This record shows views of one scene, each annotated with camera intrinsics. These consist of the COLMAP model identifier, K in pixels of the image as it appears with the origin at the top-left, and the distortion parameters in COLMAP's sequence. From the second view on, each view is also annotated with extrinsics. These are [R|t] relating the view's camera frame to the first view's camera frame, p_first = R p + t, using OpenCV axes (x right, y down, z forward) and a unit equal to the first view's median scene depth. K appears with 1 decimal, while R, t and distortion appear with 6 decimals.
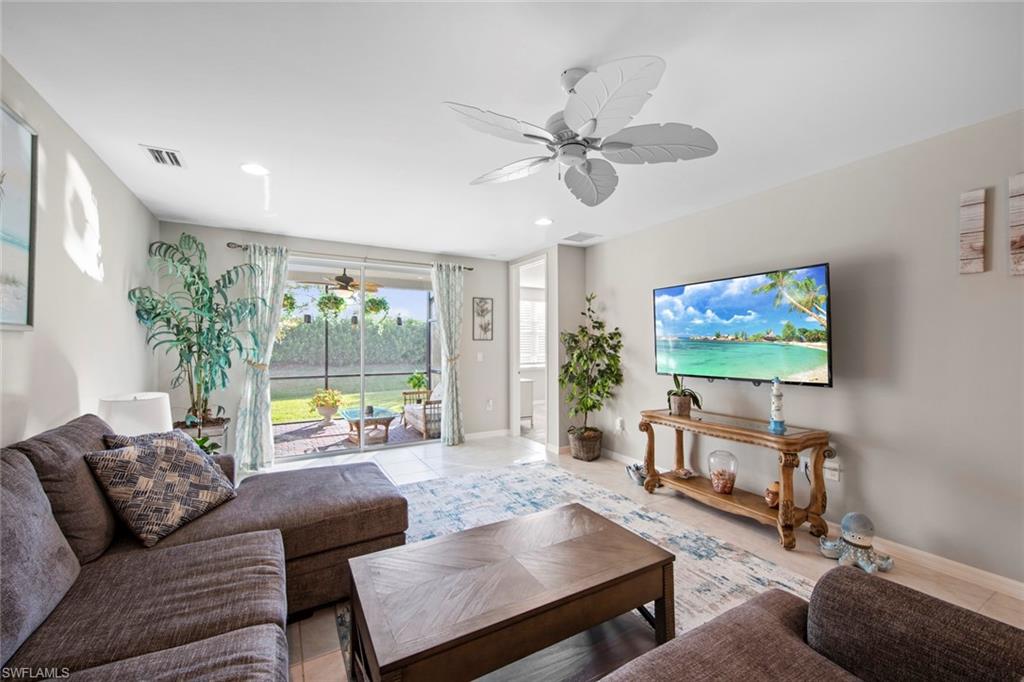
lens RADIAL K [[403.7, 0, 509.3], [0, 403.7, 337.4], [0, 0, 1]] dist [0.007280, -0.004148]
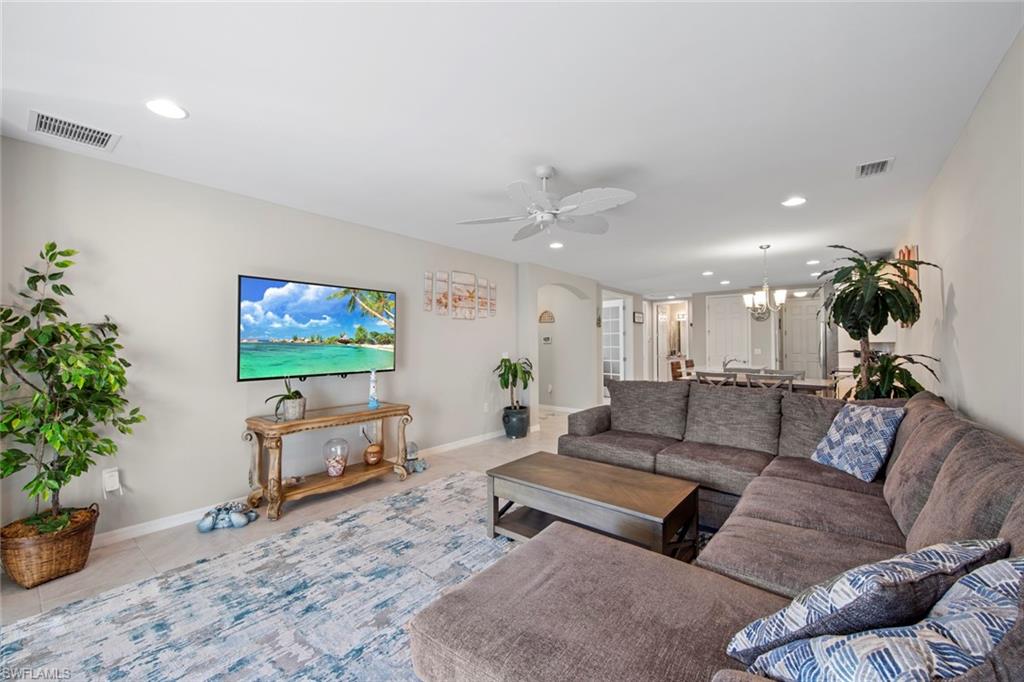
lens RADIAL K [[403.7, 0, 513.1], [0, 403.7, 336.7], [0, 0, 1]] dist [0.007280, -0.004148]
pose [[-0.374196, 0.024519, 0.927026, -0.628309], [-0.008017, 0.999528, -0.029673, 0.023394], [-0.927315, -0.018535, -0.373822, 0.863083]]
